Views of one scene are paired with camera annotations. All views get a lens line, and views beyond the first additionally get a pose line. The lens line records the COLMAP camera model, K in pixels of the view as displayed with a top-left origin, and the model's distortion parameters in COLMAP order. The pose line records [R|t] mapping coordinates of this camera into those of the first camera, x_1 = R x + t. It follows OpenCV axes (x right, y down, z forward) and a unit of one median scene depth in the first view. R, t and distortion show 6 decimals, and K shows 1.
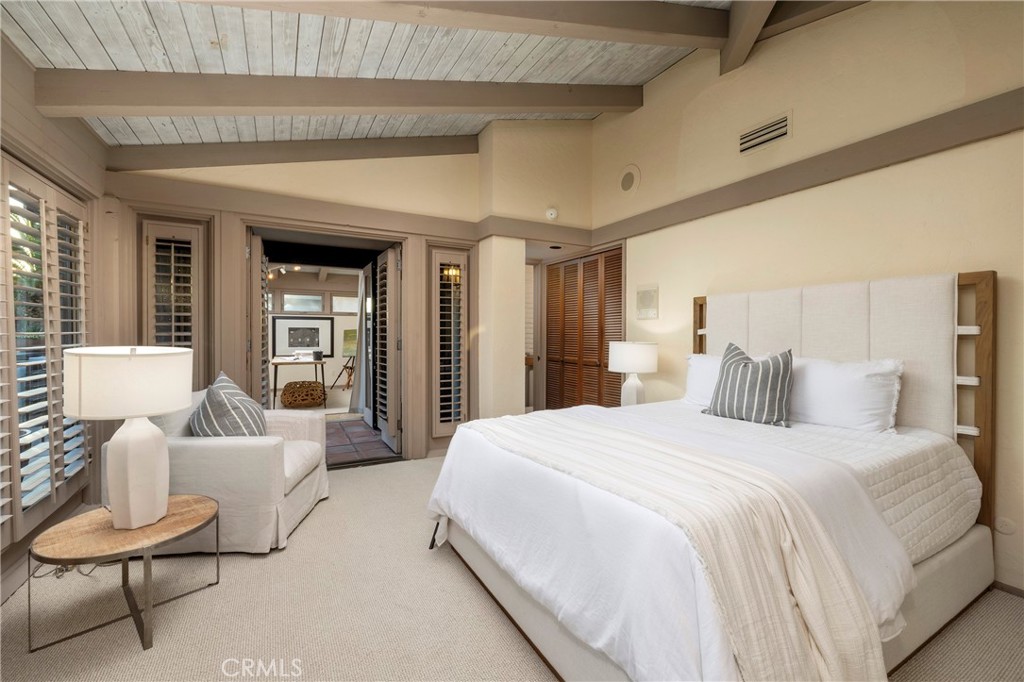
lens RADIAL K [[439.6, 0, 514.7], [0, 439.6, 340.0], [0, 0, 1]] dist [0.000585, 0.000042]
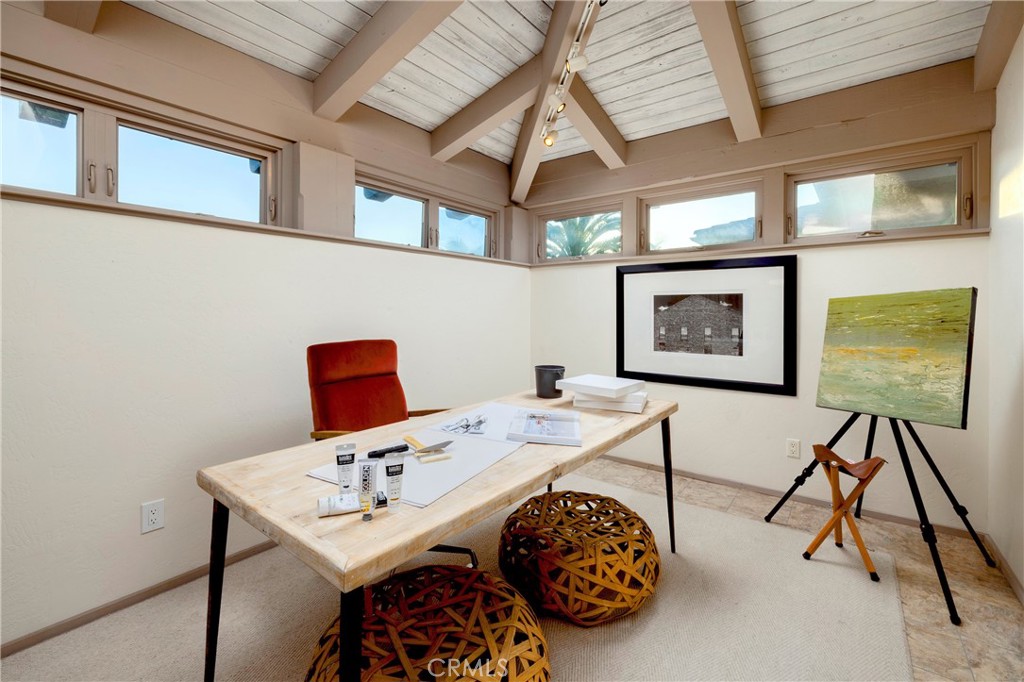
lens RADIAL K [[439.6, 0, 502.1], [0, 439.6, 309.6], [0, 0, 1]] dist [0.000585, 0.000042]
pose [[0.386927, -0.000146, -0.922110, -0.223169], [-0.006255, 0.999977, -0.002783, -0.014725], [0.922089, 0.006845, 0.386917, 0.718686]]
